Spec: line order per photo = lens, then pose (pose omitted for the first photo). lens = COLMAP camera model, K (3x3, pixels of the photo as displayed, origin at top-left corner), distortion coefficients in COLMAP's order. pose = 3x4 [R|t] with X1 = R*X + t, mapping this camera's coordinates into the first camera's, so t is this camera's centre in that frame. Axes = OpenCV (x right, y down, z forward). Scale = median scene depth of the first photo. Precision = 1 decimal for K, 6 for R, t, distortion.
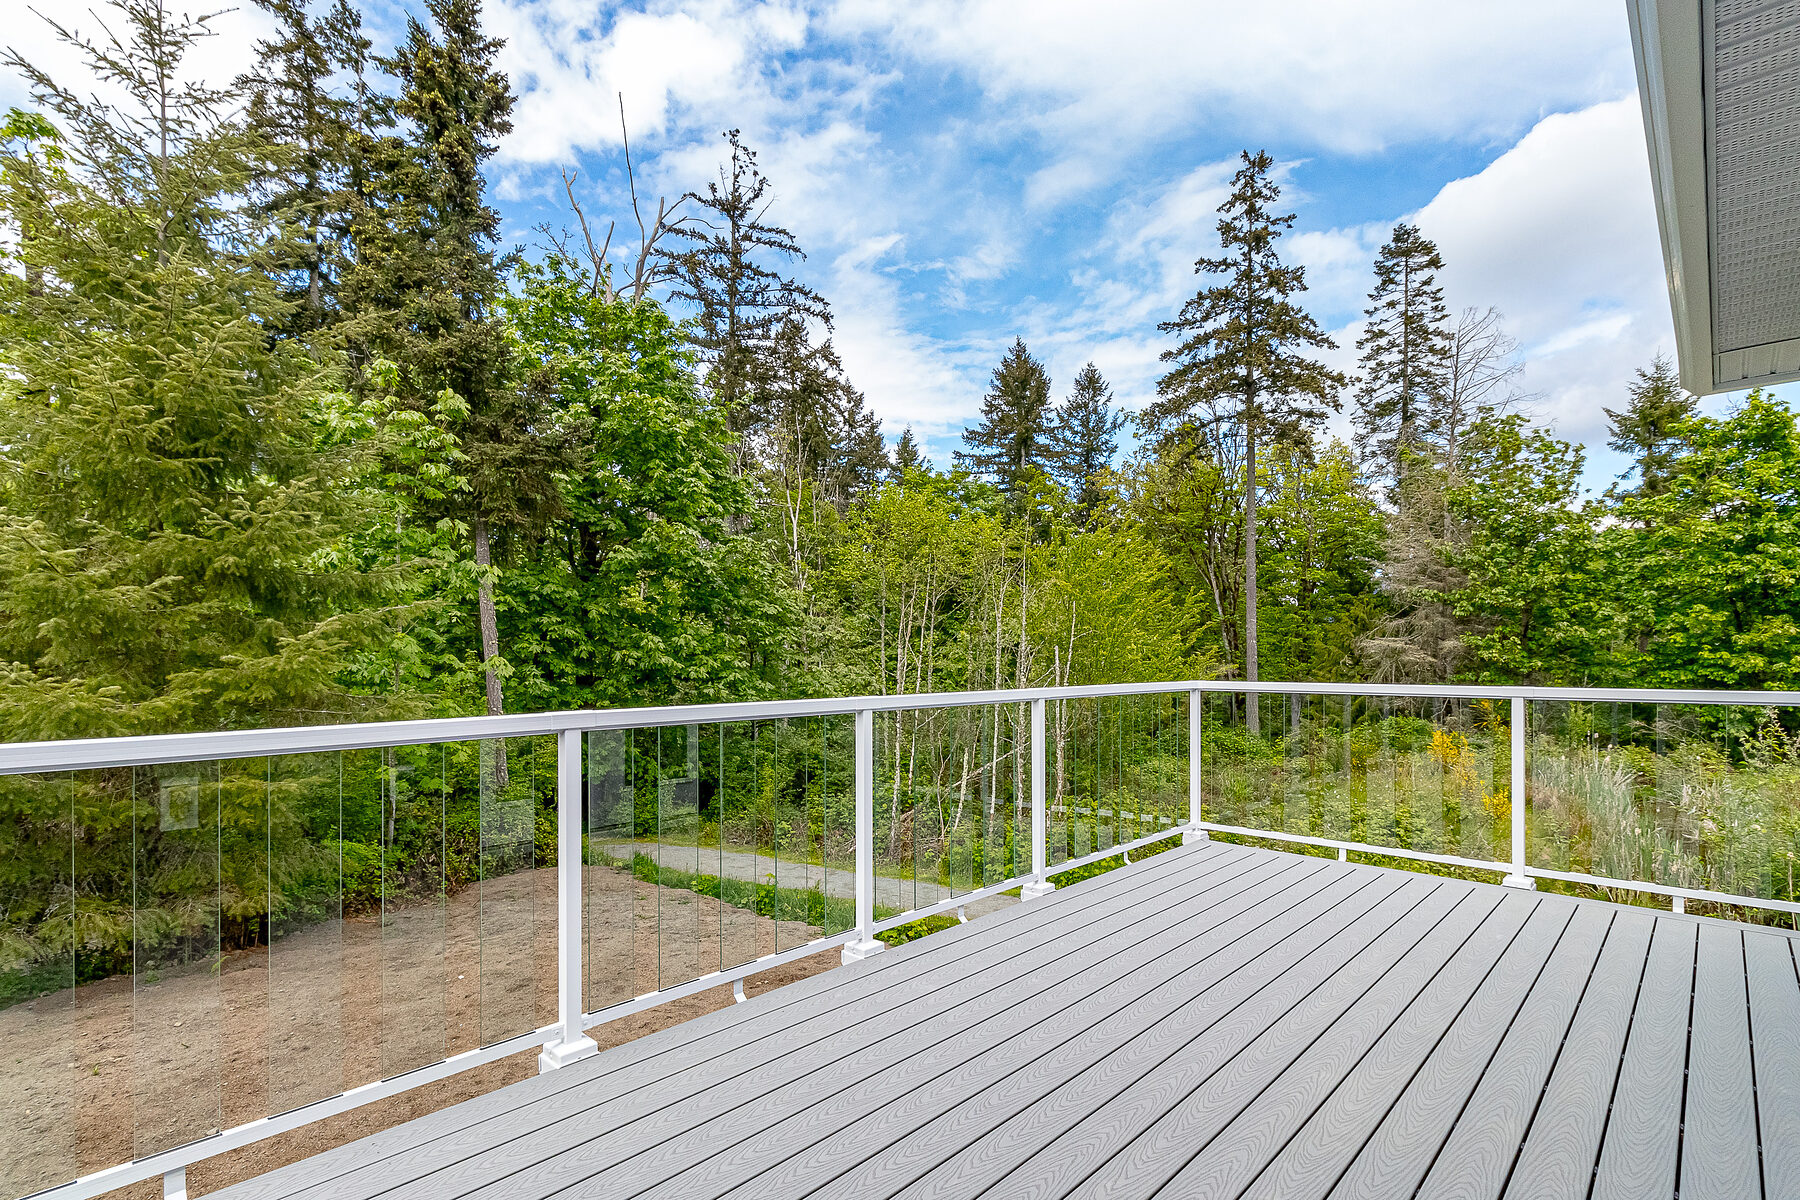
lens RADIAL K [[866.6, 0, 900.7], [0, 866.6, 665.0], [0, 0, 1]] dist [-0.000289, -0.001548]
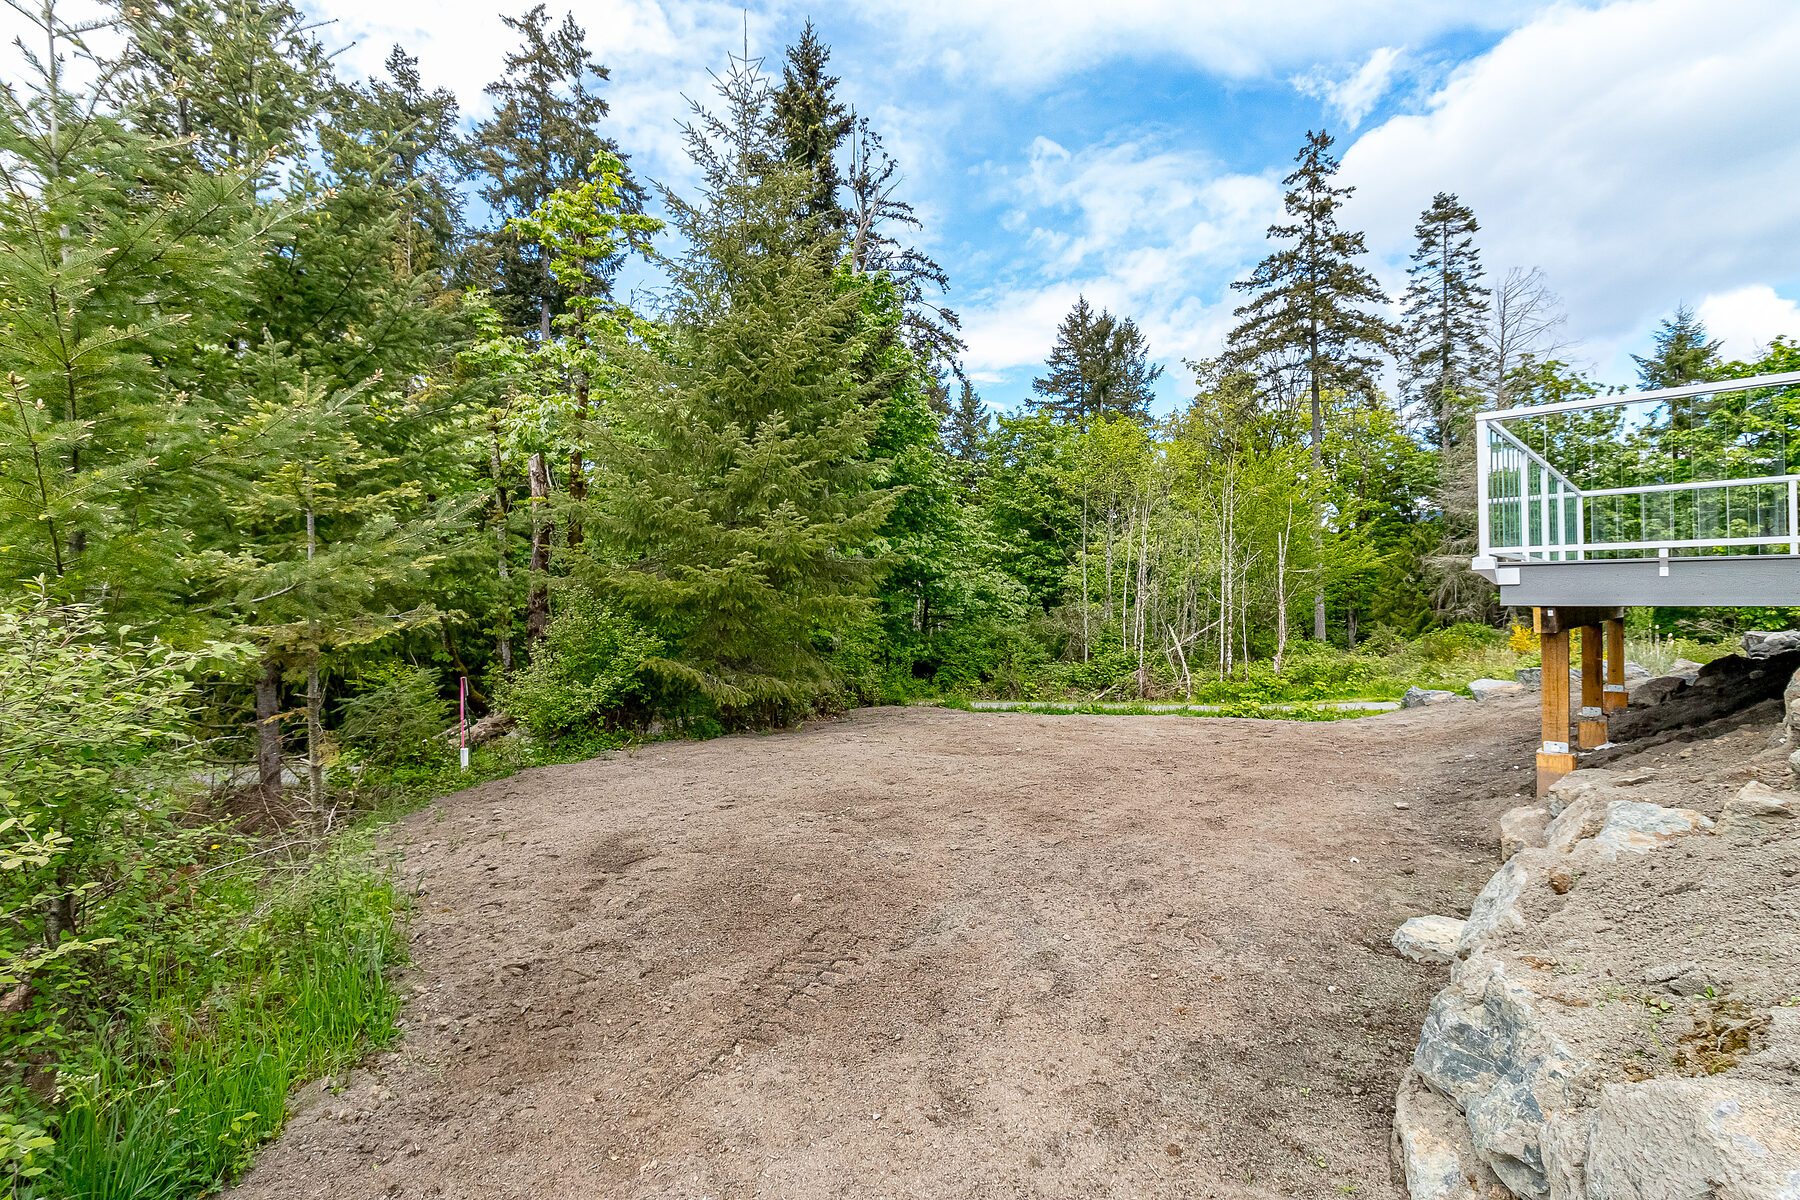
lens RADIAL K [[837.3, 0, 900.0], [0, 837.3, 600.0], [0, 0, 1]] dist [0.000861, -0.000671]
pose [[0.999956, -0.004650, -0.008186, -0.130161], [0.004556, 0.999923, -0.011500, 0.030646], [0.008239, 0.011463, 0.999900, -0.093457]]
